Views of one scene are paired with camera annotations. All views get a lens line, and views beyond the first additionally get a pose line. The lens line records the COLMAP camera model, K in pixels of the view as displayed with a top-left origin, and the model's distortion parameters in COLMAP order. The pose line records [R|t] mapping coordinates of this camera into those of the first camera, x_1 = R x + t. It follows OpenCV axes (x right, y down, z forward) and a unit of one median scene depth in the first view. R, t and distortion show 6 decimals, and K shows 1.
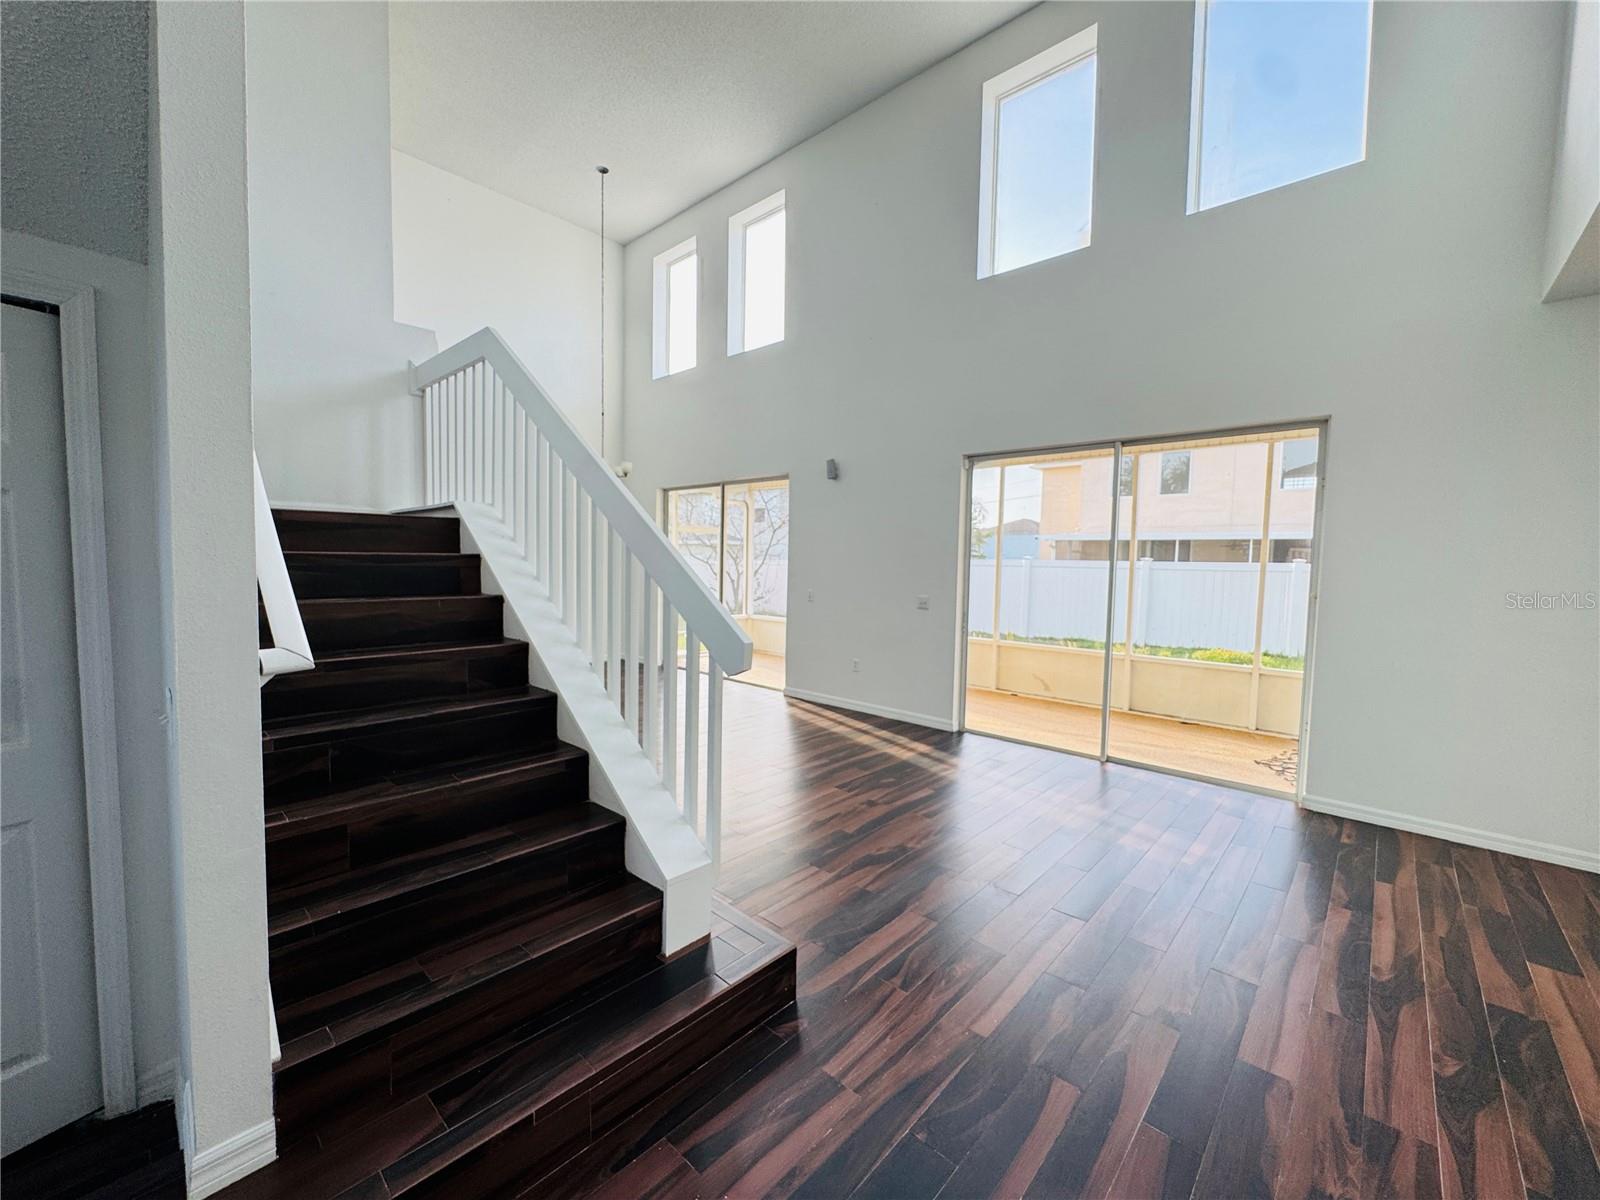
lens RADIAL K [[643.1, 0, 800.0], [0, 643.1, 600.0], [0, 0, 1]] dist [-0.002462, 0.000422]
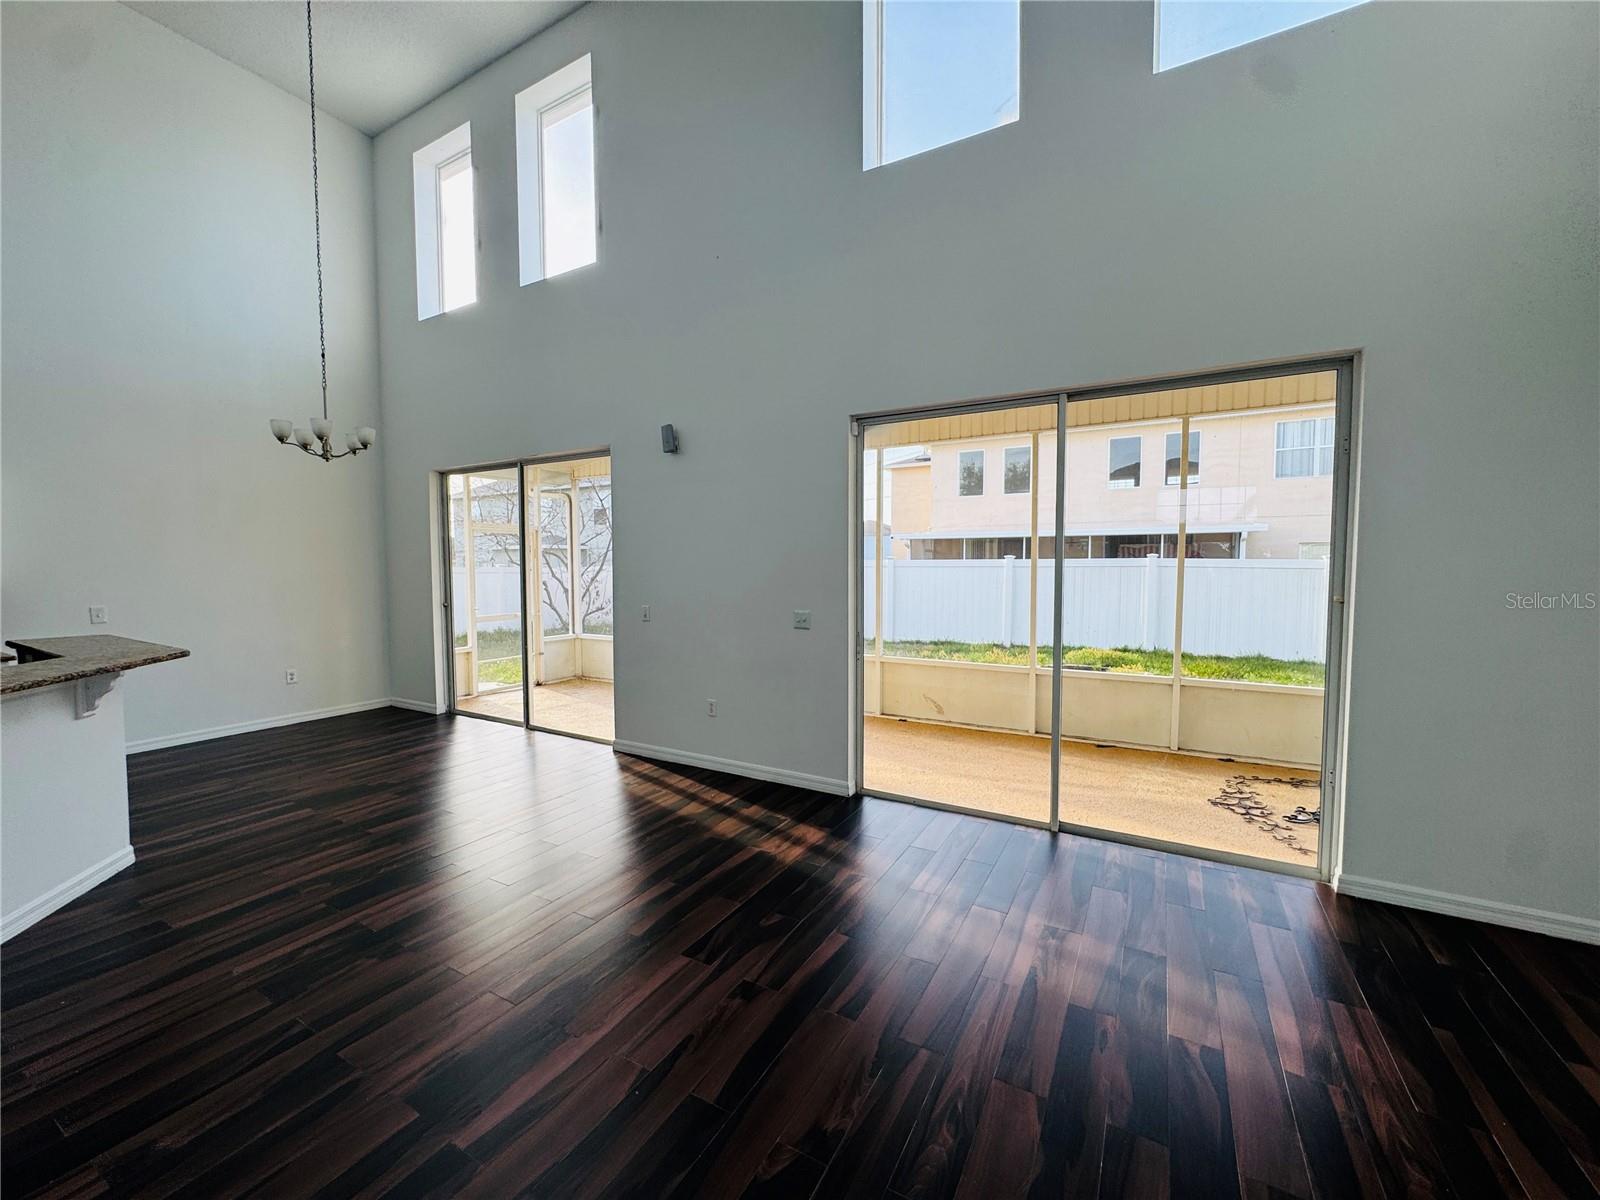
lens RADIAL K [[639.1, 0, 800.0], [0, 639.1, 600.0], [0, 0, 1]] dist [0.000667, 0.000075]
pose [[0.973592, -0.033369, 0.225842, 0.028964], [0.034343, 0.999410, -0.000385, -0.019963], [-0.225696, 0.008131, 0.974164, 0.316243]]
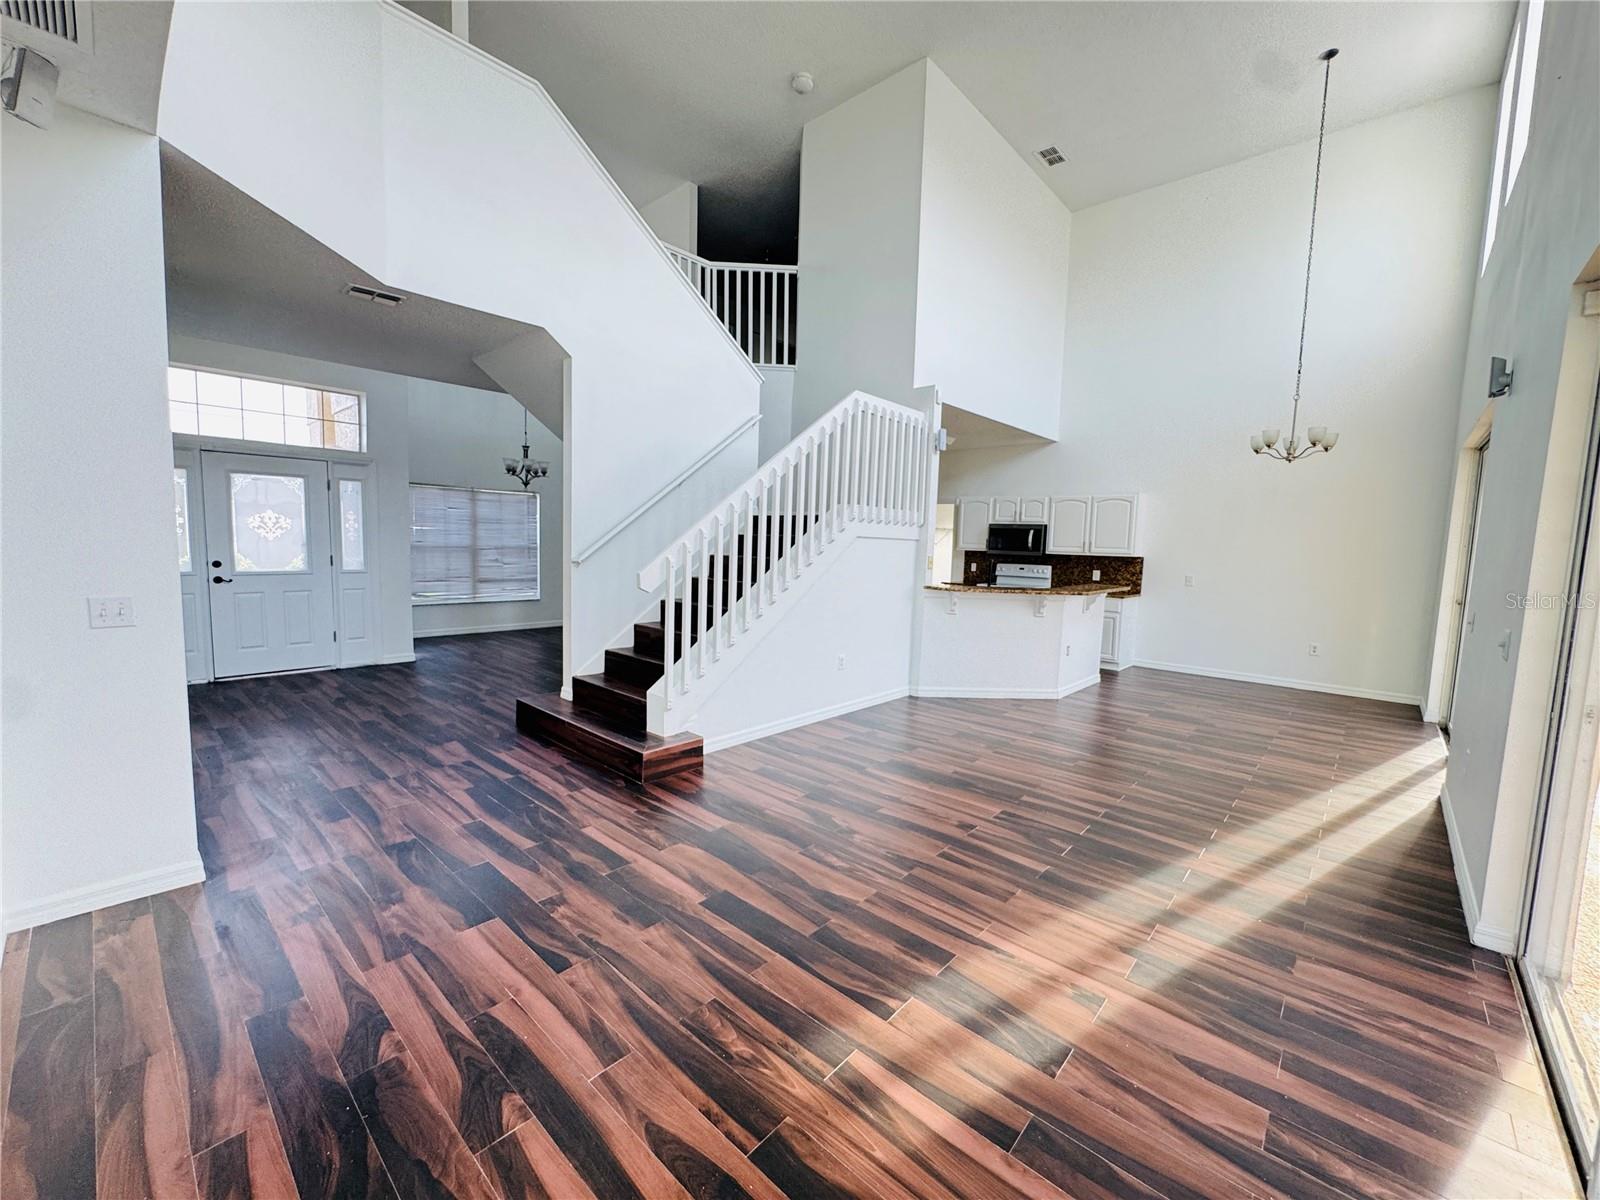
lens RADIAL K [[643.1, 0, 800.0], [0, 643.1, 600.0], [0, 0, 1]] dist [-0.002462, 0.000422]
pose [[0.008251, 0.075169, -0.997137, 0.671510], [-0.093936, 0.992819, 0.074067, -0.014923], [0.995544, 0.093056, 0.015253, 0.538756]]
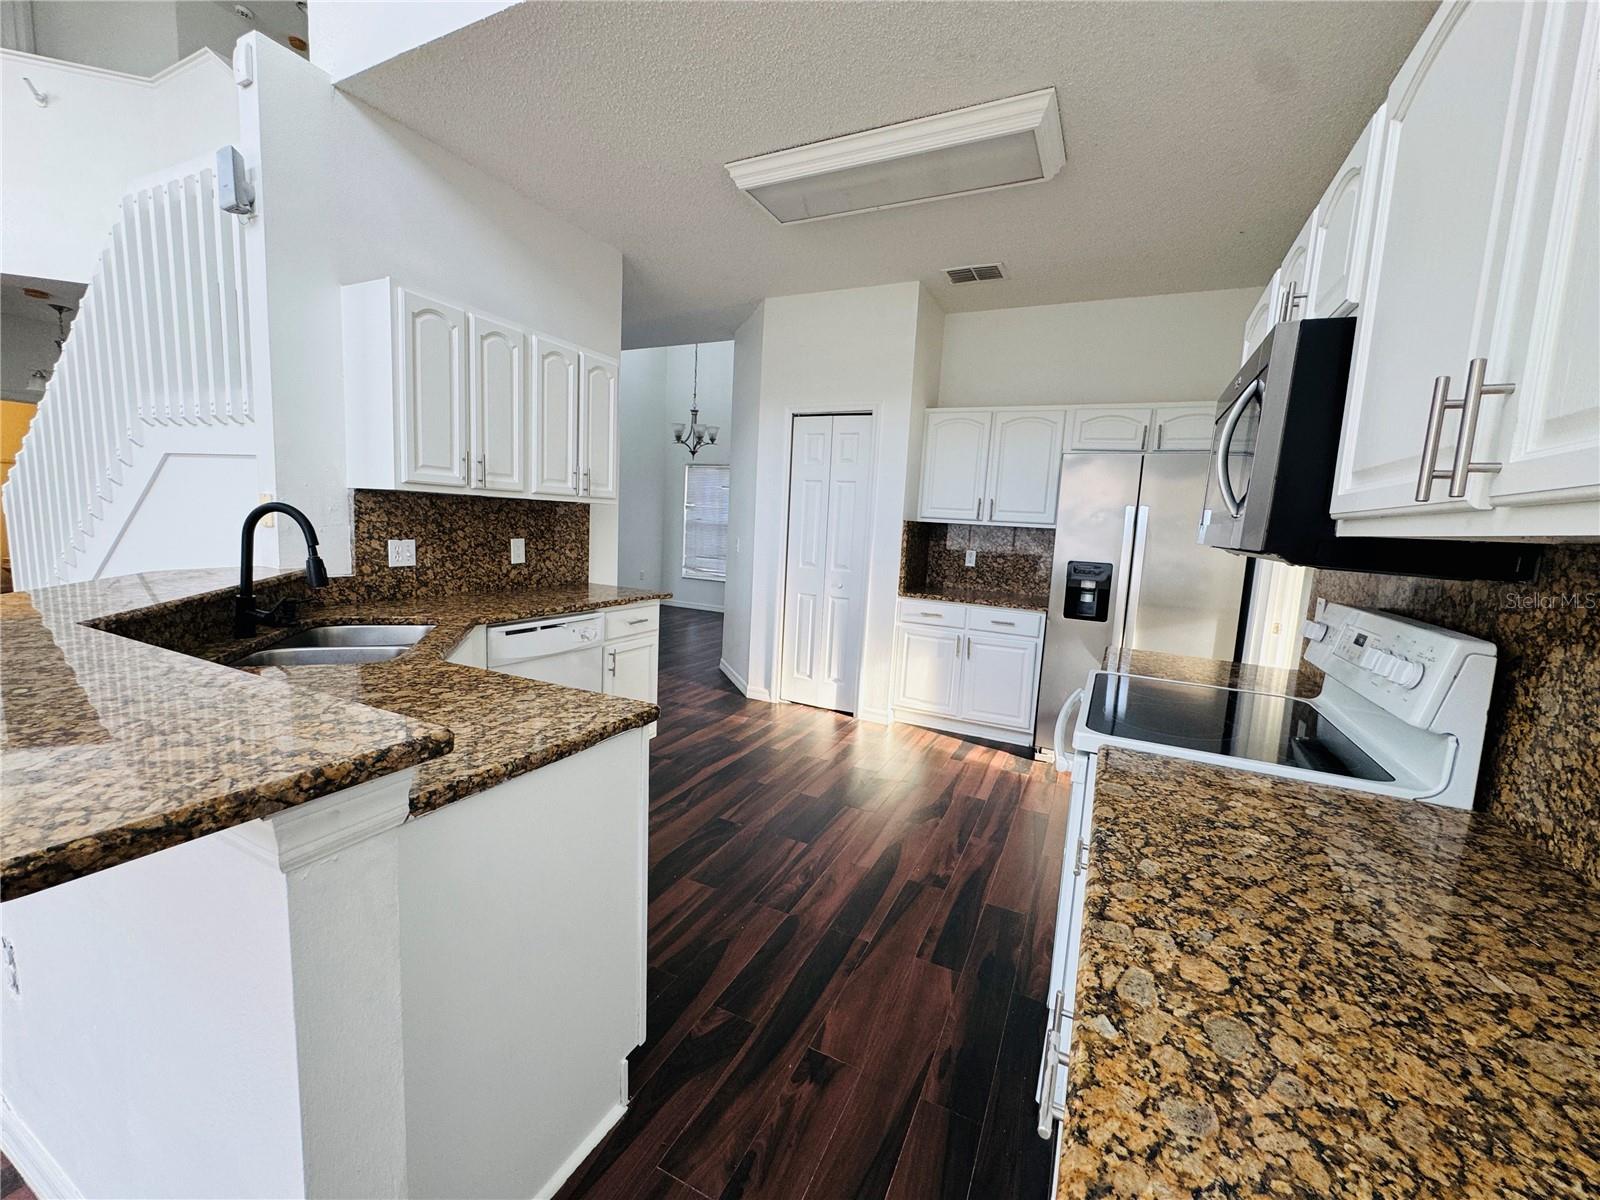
lens RADIAL K [[643.1, 0, 800.0], [0, 643.1, 600.0], [0, 0, 1]] dist [-0.002462, 0.000422]
pose [[-0.954737, -0.031556, -0.295773, -0.658641], [-0.087646, 0.980055, 0.178354, -0.066655], [0.284246, 0.196205, -0.938460, 1.292941]]
